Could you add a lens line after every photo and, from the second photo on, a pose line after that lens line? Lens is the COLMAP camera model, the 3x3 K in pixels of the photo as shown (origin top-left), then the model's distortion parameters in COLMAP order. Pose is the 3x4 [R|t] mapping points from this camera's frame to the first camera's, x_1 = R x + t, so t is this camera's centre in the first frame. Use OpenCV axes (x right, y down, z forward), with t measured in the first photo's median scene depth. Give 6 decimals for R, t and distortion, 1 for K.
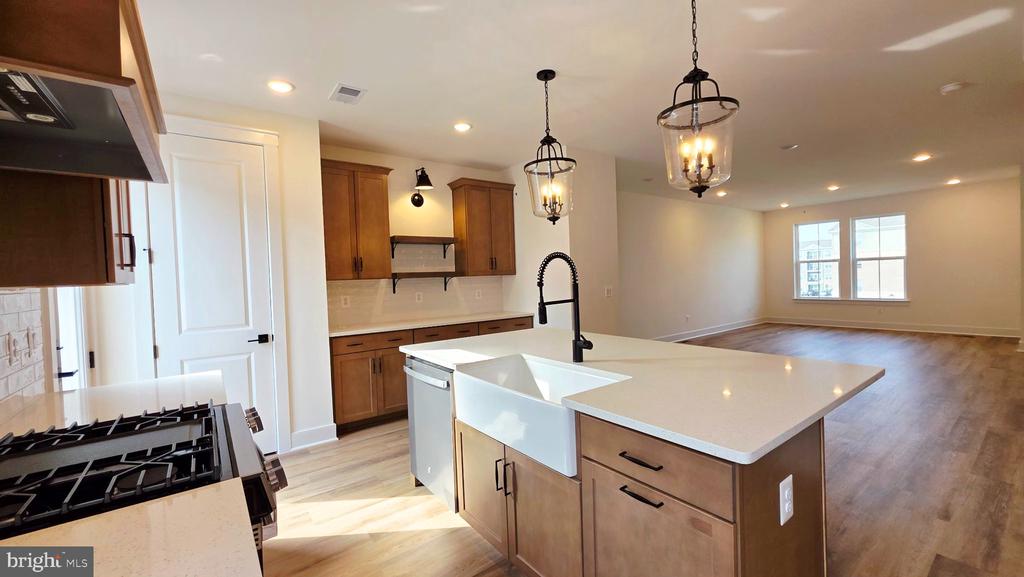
lens RADIAL K [[410.0, 0, 512.0], [0, 410.0, 288.5], [0, 0, 1]] dist [0.000275, -0.000042]
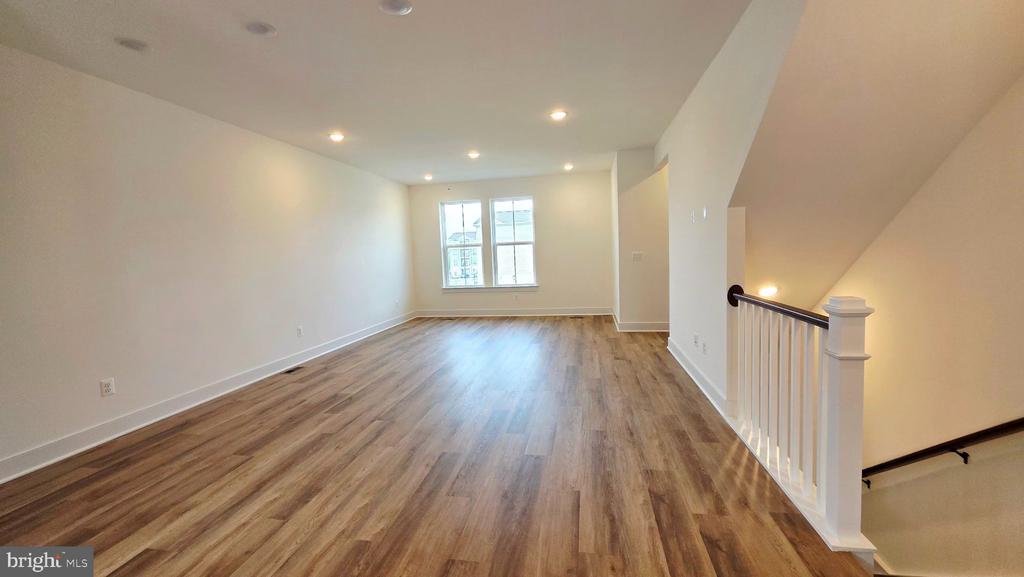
lens RADIAL K [[410.0, 0, 512.0], [0, 410.0, 288.5], [0, 0, 1]] dist [0.000275, -0.000042]
pose [[0.734827, -0.054095, 0.676094, 0.219735], [0.033794, 0.998496, 0.043161, -0.008020], [-0.677412, -0.008868, 0.735551, 0.276983]]
